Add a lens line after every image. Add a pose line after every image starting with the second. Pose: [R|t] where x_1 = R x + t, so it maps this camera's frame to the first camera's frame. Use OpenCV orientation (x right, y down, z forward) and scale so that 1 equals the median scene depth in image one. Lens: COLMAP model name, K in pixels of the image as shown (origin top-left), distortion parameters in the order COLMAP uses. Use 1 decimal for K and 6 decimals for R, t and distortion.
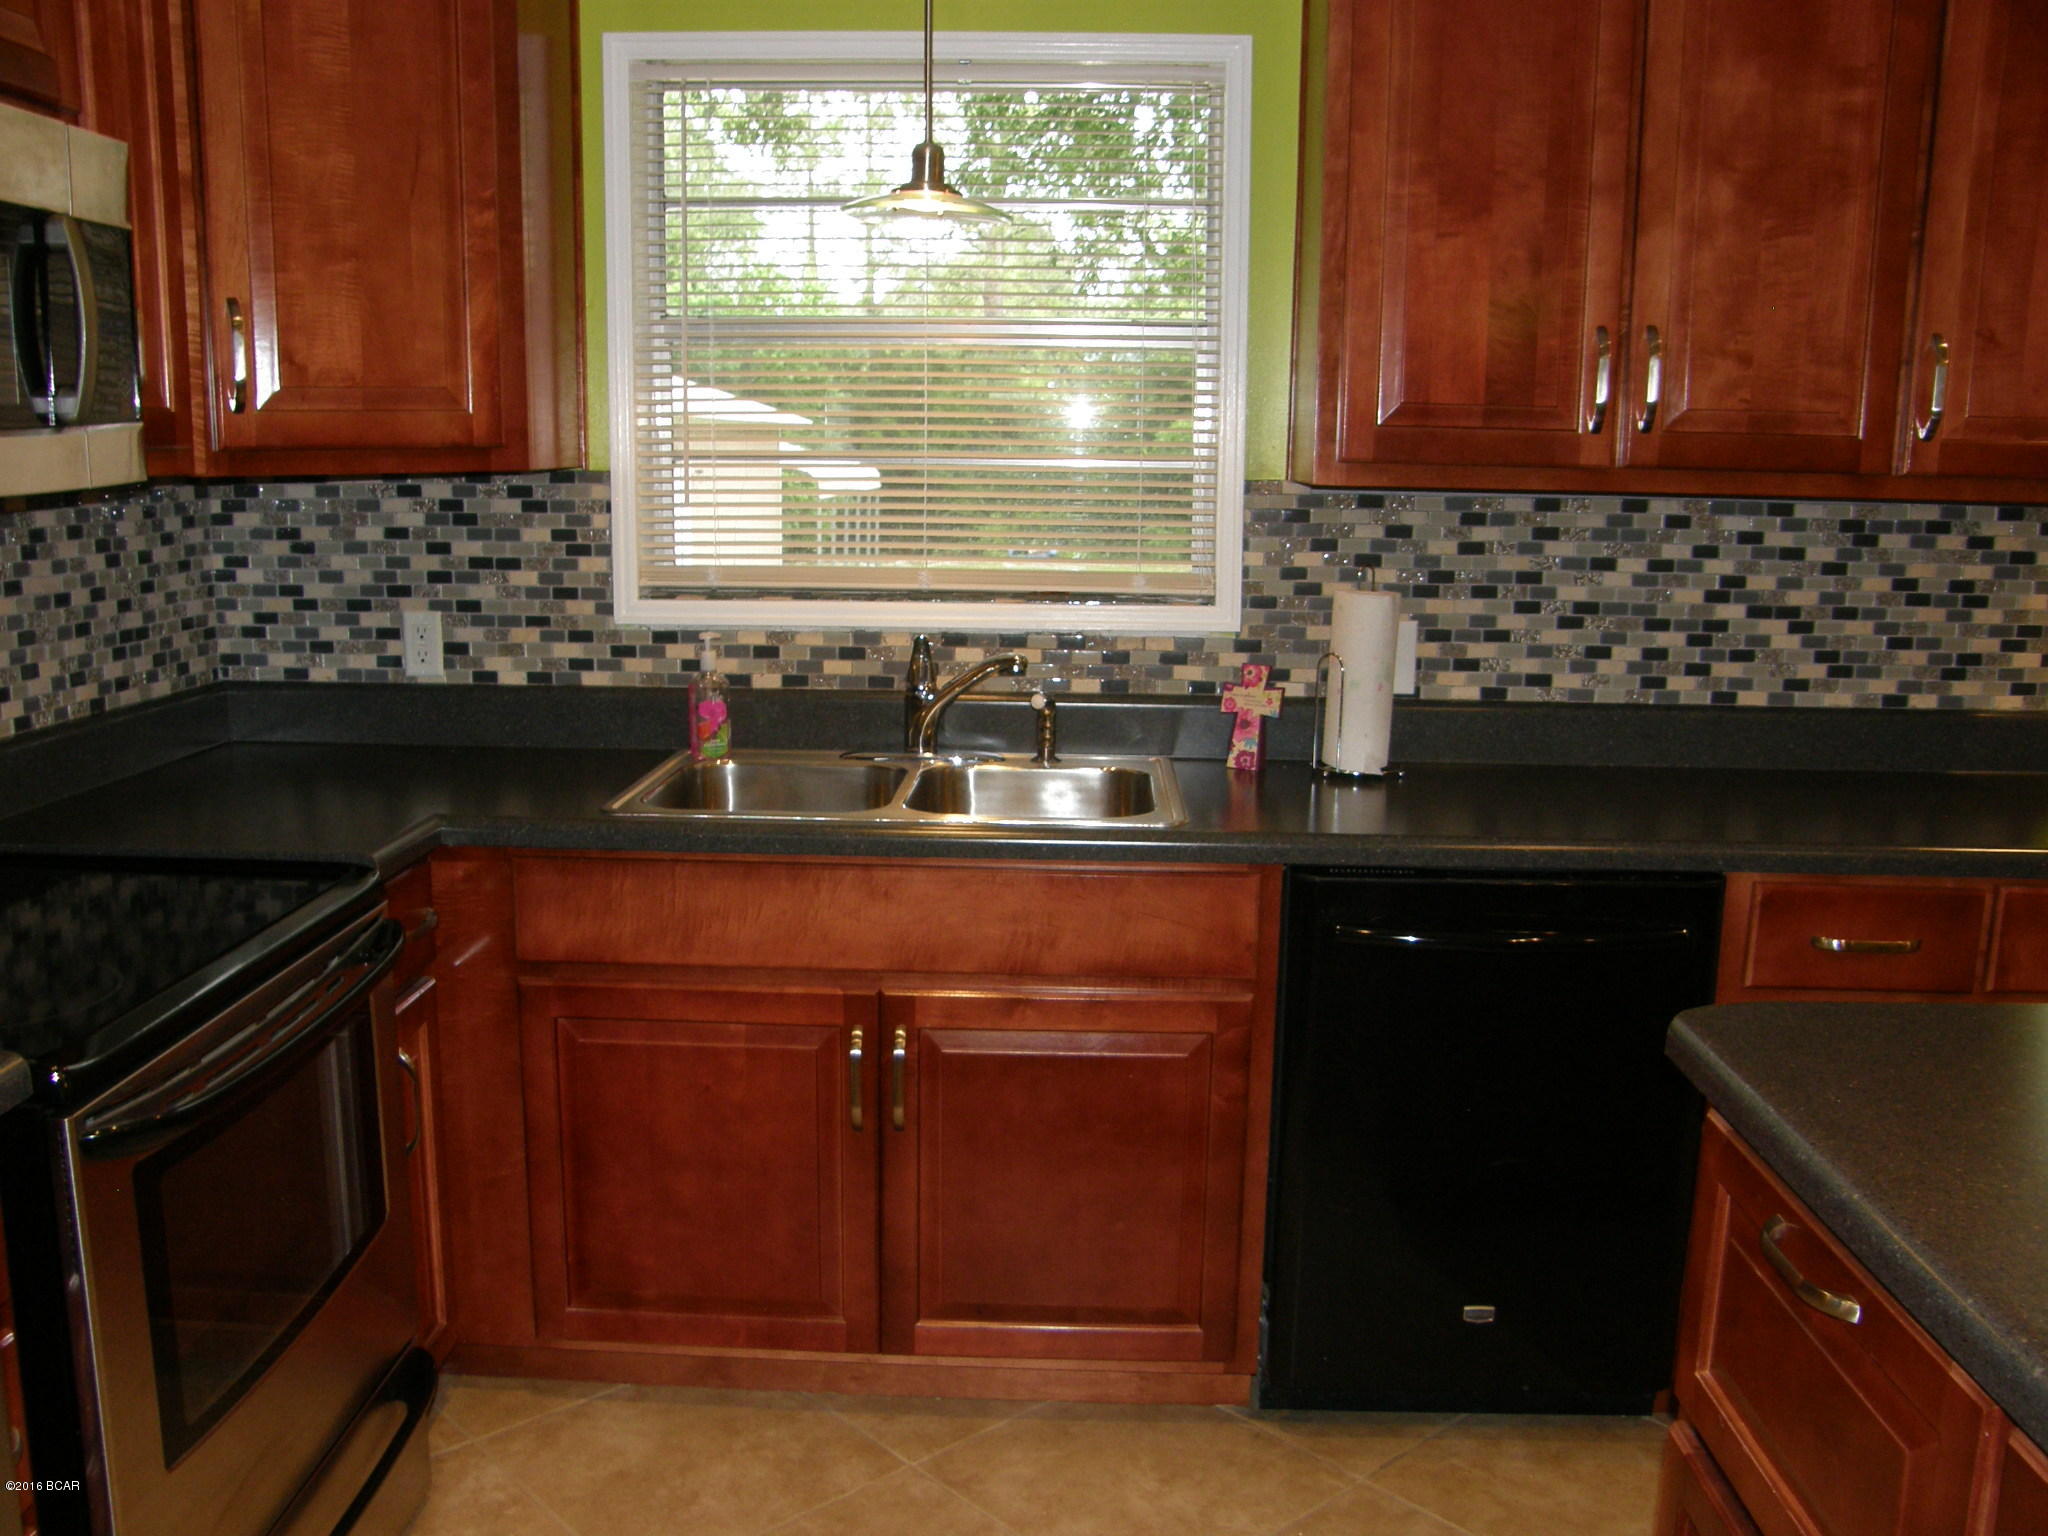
lens RADIAL K [[1780.2, 0, 988.6], [0, 1780.2, 777.4], [0, 0, 1]] dist [-0.156415, 0.137360]
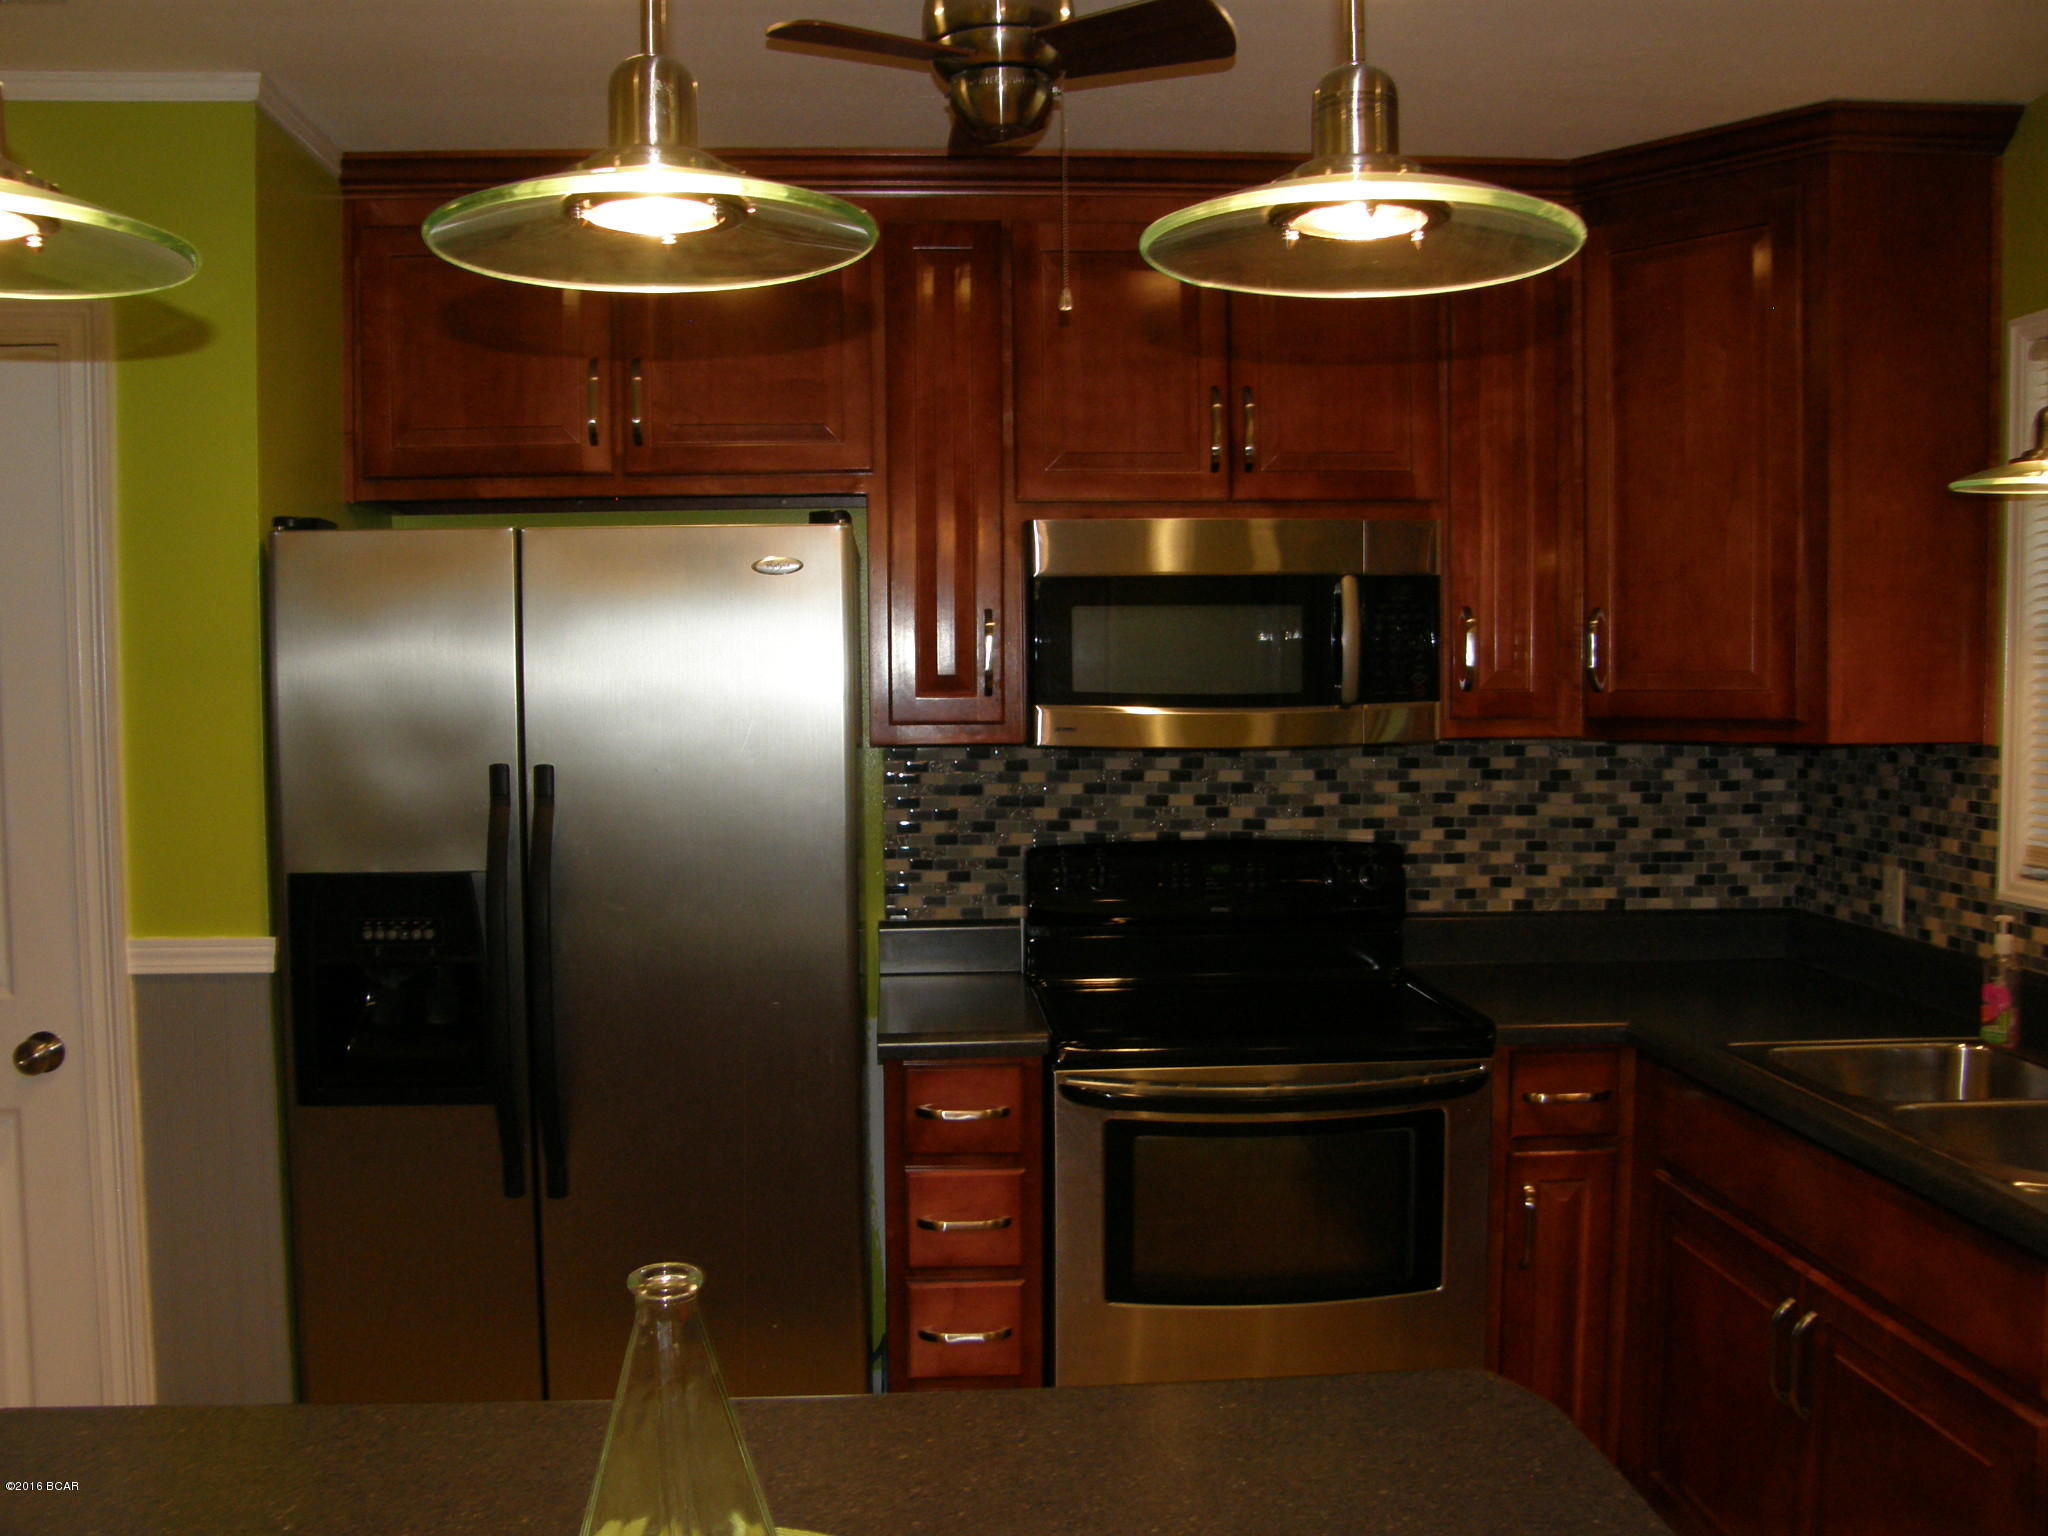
lens RADIAL K [[1780.2, 0, 1014.0], [0, 1780.2, 775.5], [0, 0, 1]] dist [-0.156415, 0.137360]
pose [[0.105225, 0.044646, -0.993446, 0.707108], [-0.176136, 0.984034, 0.025567, -0.084346], [0.978726, 0.172291, 0.111409, 0.342552]]
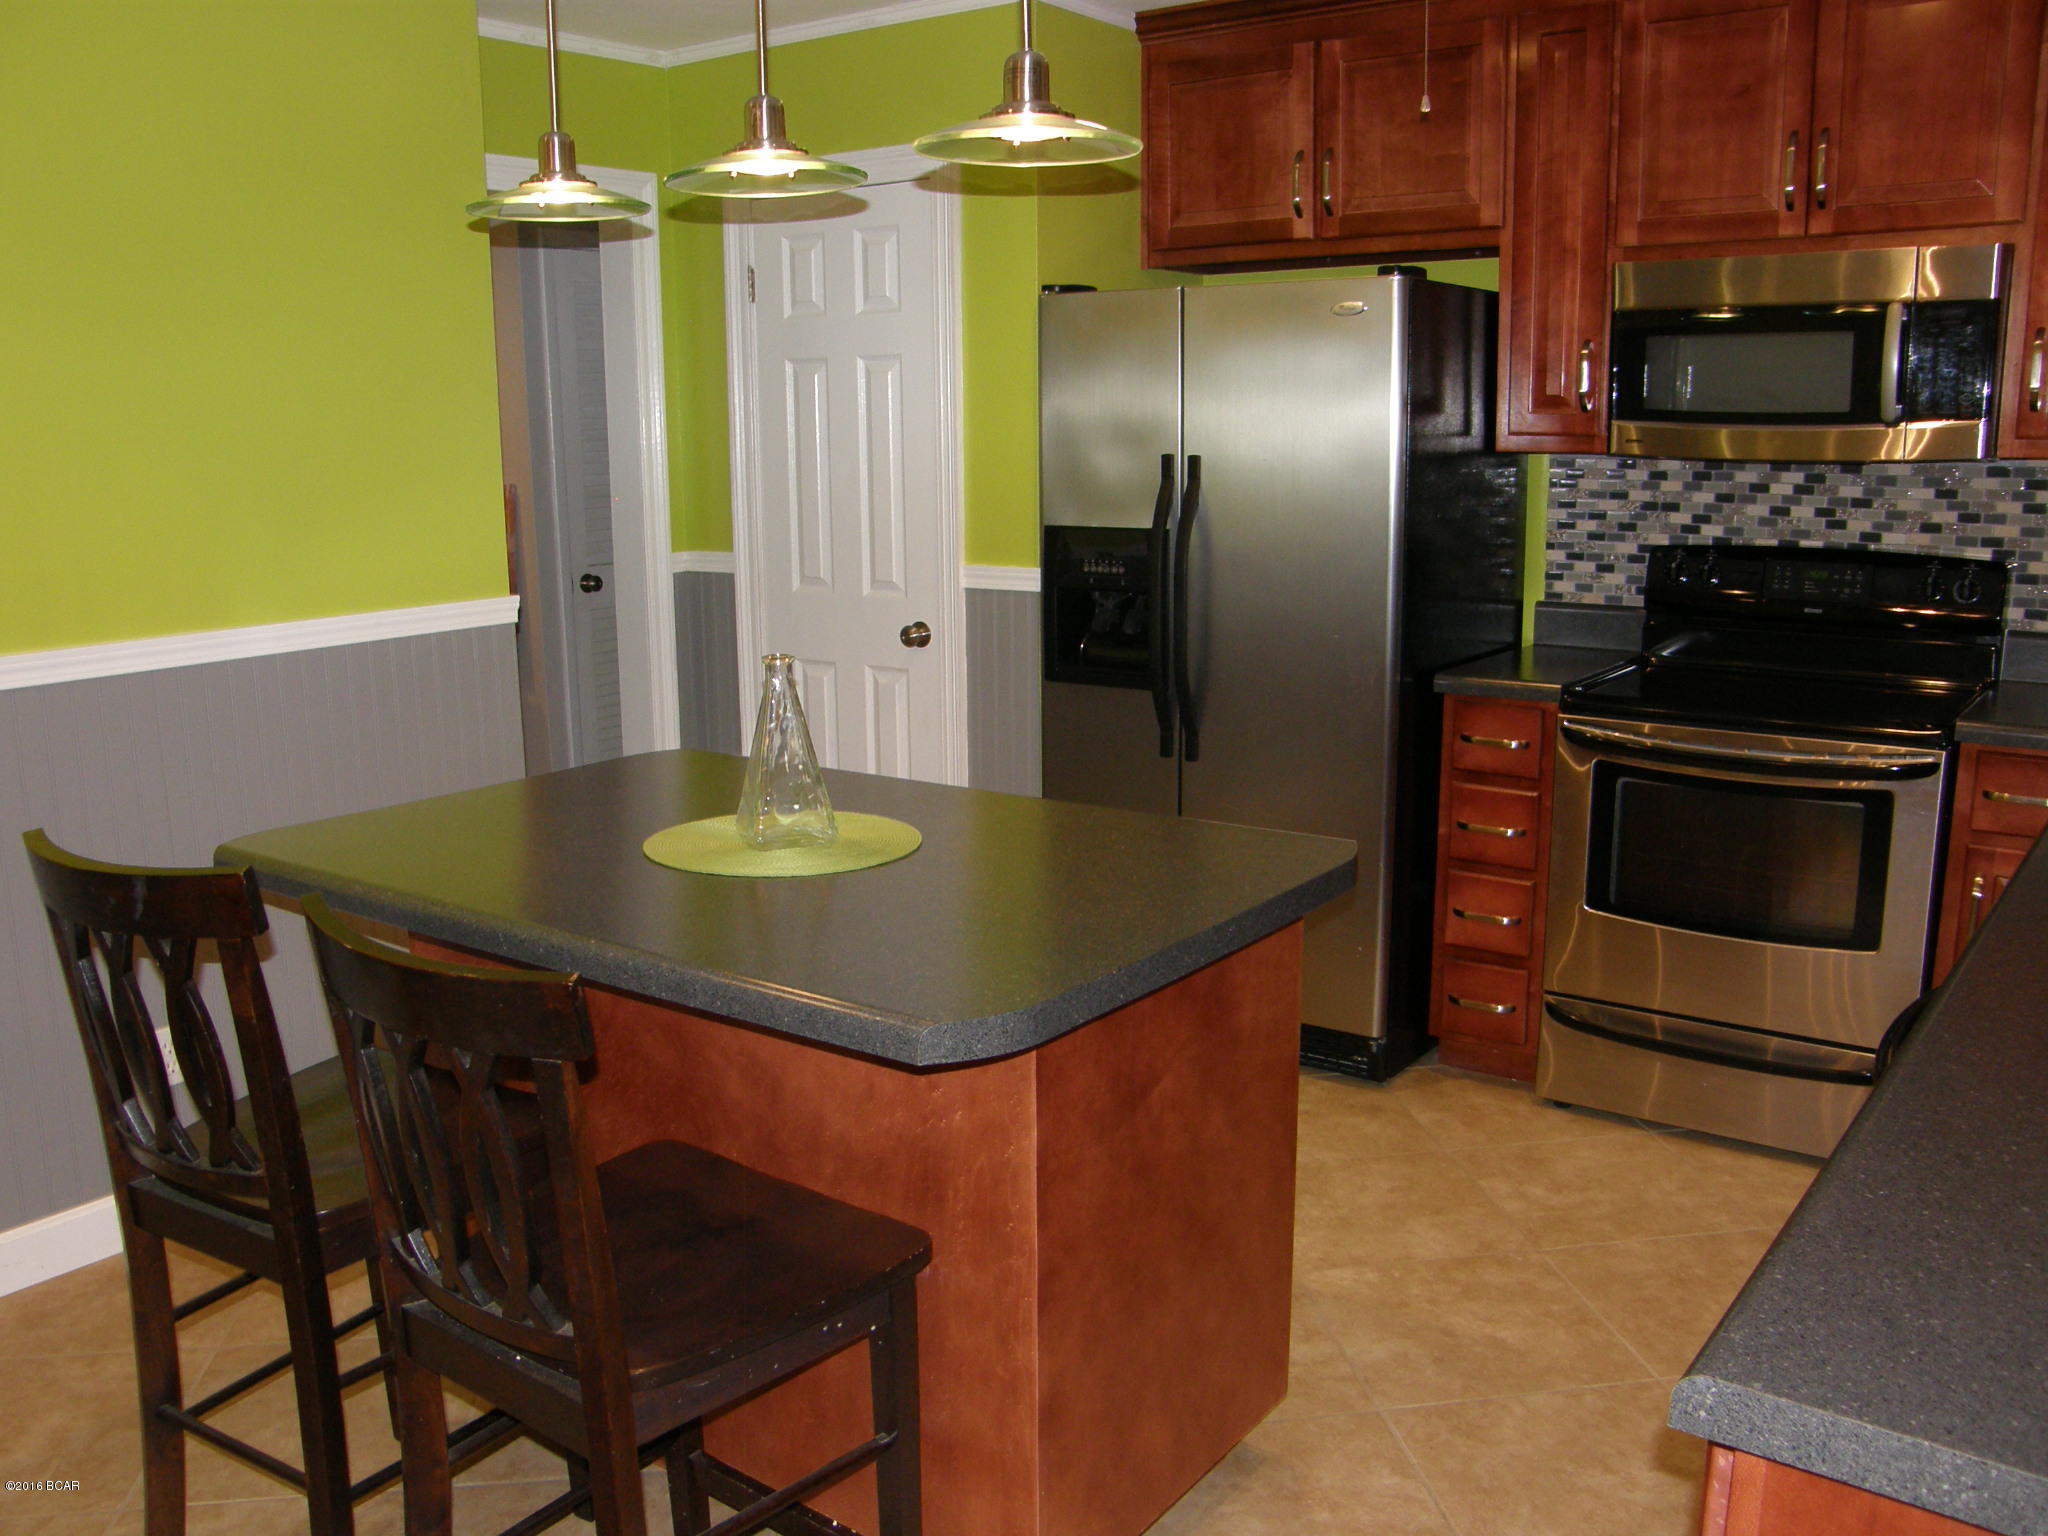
lens RADIAL K [[1780.2, 0, 1013.3], [0, 1780.2, 778.2], [0, 0, 1]] dist [-0.156415, 0.137360]
pose [[-0.563174, 0.158844, -0.810927, 0.945521], [-0.148620, 0.945878, 0.288492, -0.155013], [0.812863, 0.282992, -0.509087, 0.830759]]
